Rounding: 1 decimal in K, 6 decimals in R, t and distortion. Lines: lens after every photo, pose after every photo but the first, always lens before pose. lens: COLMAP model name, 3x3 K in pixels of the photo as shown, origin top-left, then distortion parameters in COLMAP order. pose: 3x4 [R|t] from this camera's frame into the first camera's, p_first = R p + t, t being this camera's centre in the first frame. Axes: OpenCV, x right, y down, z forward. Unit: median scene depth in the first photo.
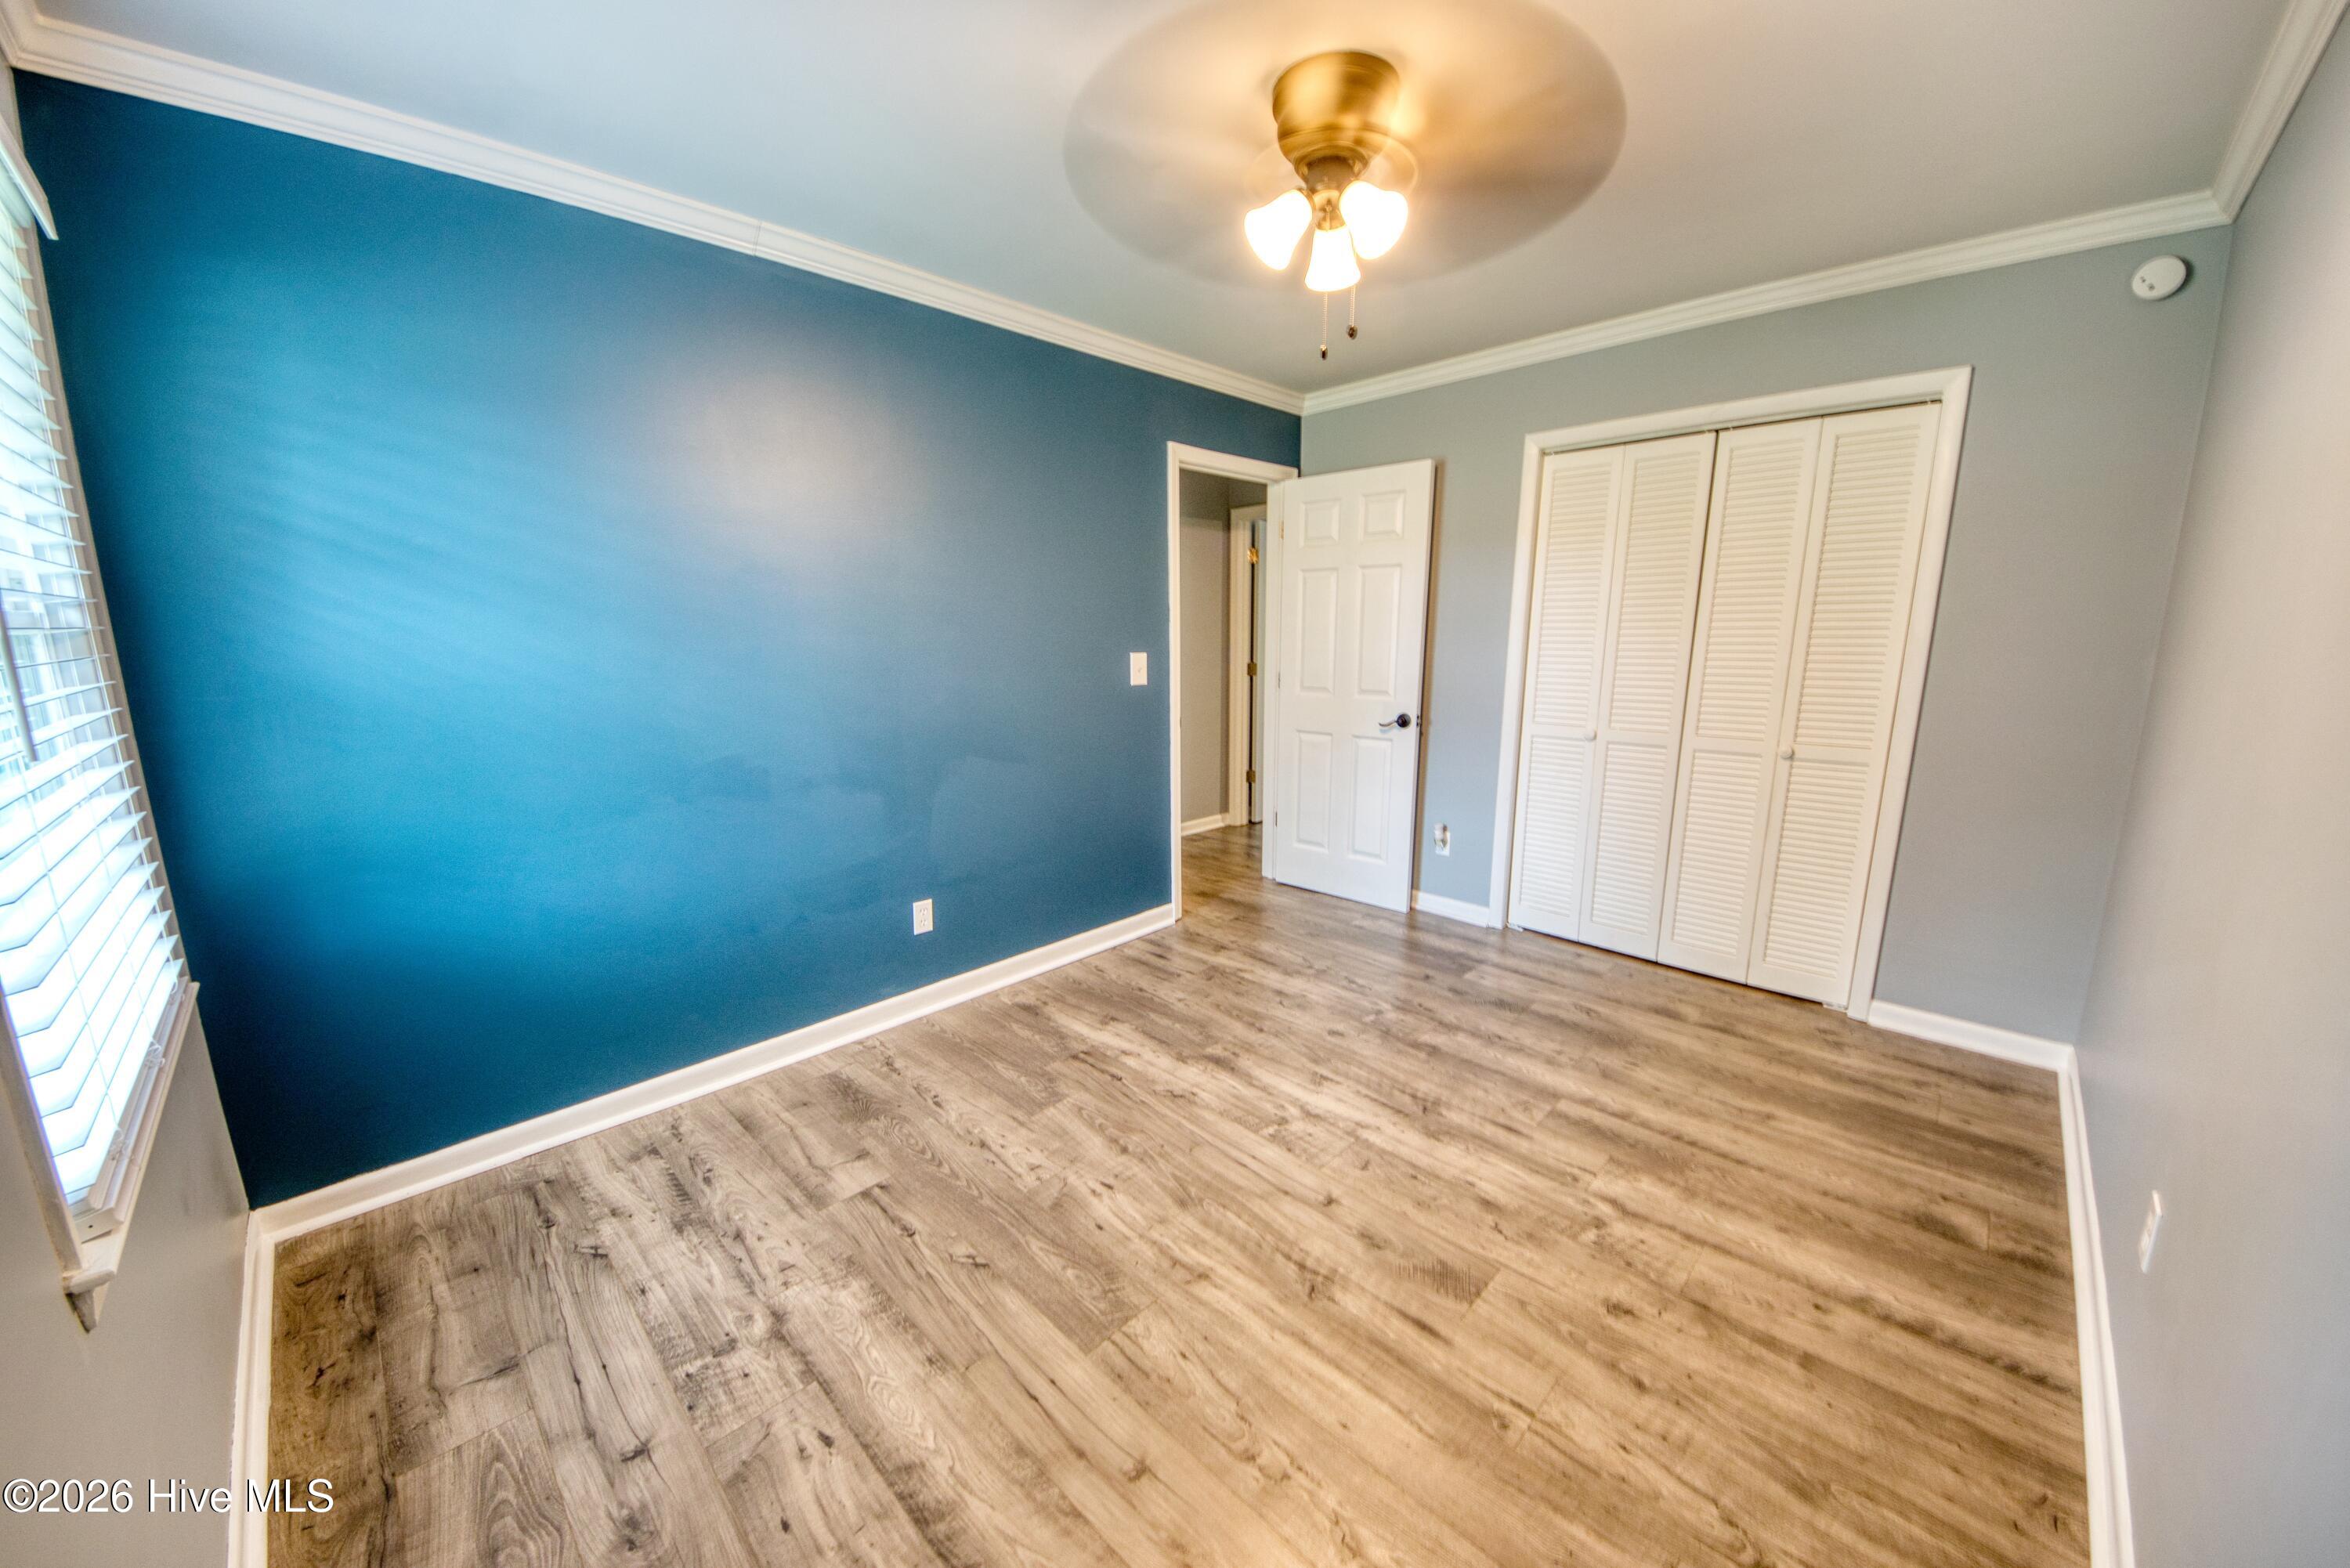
lens RADIAL K [[827.8, 0, 1181.7], [0, 827.8, 788.4], [0, 0, 1]] dist [0.040173, -0.029316]
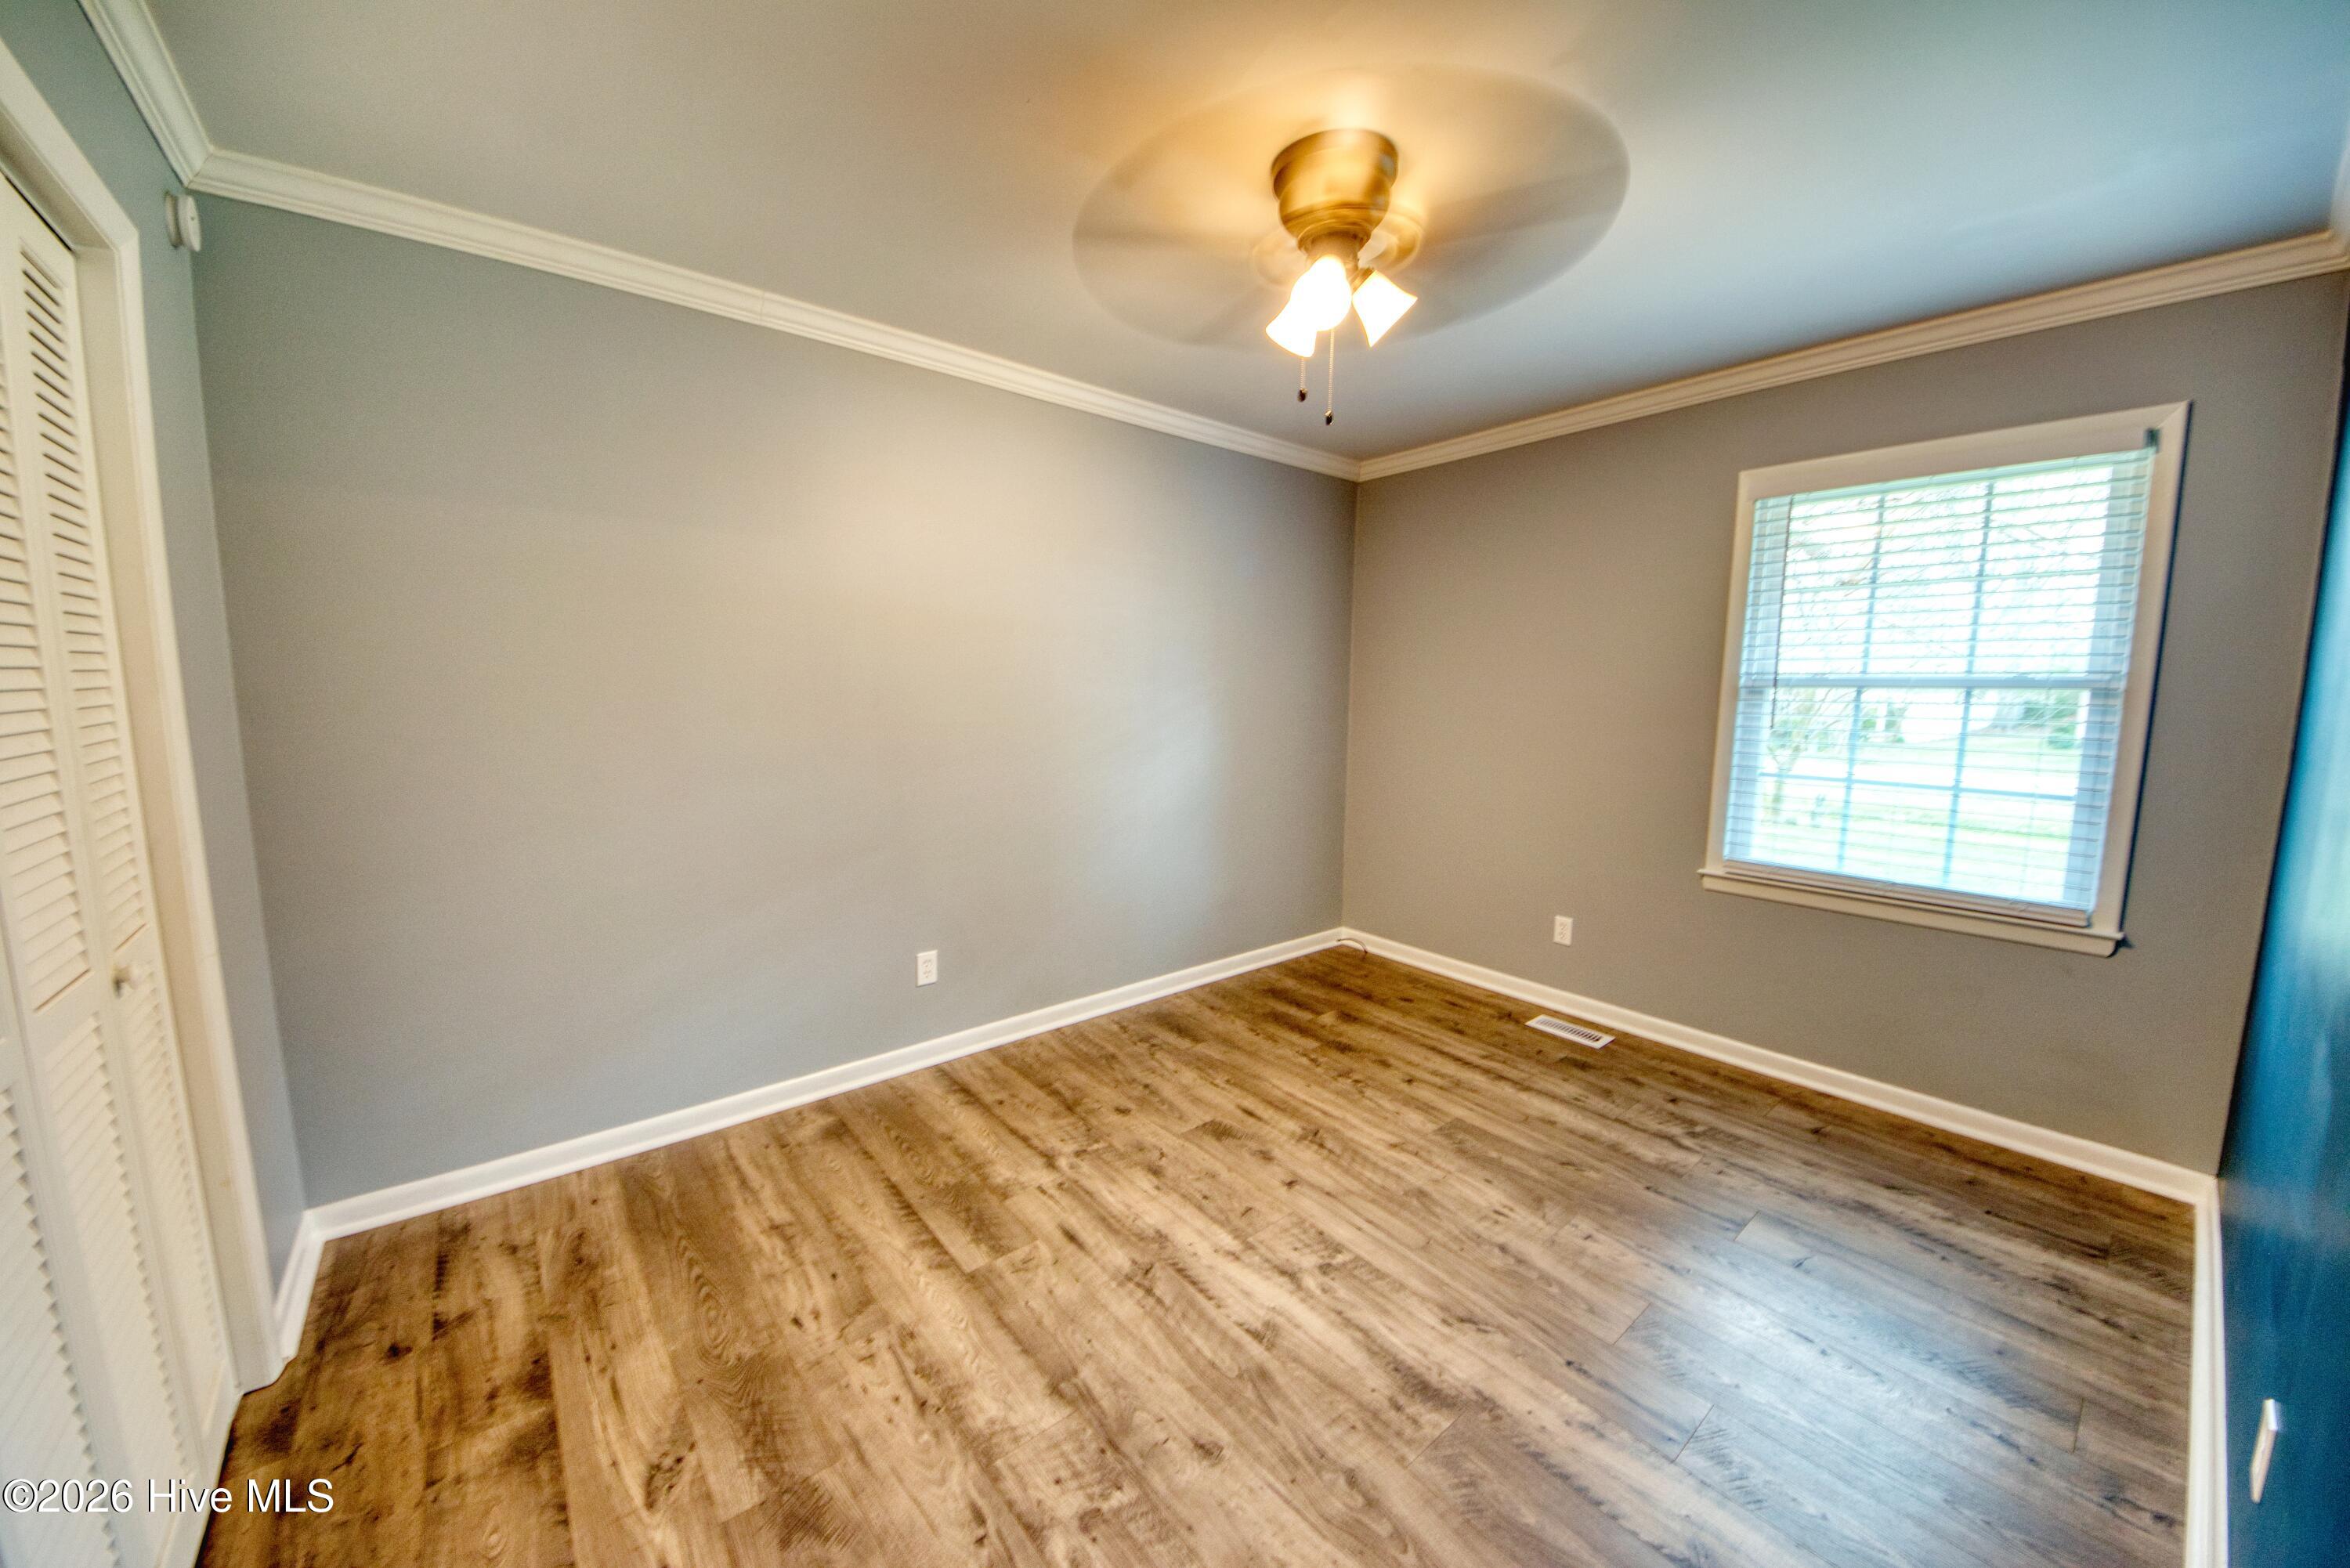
lens RADIAL K [[827.8, 0, 1181.7], [0, 827.8, 788.4], [0, 0, 1]] dist [0.040173, -0.029316]
pose [[-0.994317, -0.016079, 0.105238, 0.206416], [0.017277, 0.951051, 0.308550, -0.362252], [-0.105048, 0.308615, -0.945369, 1.863715]]
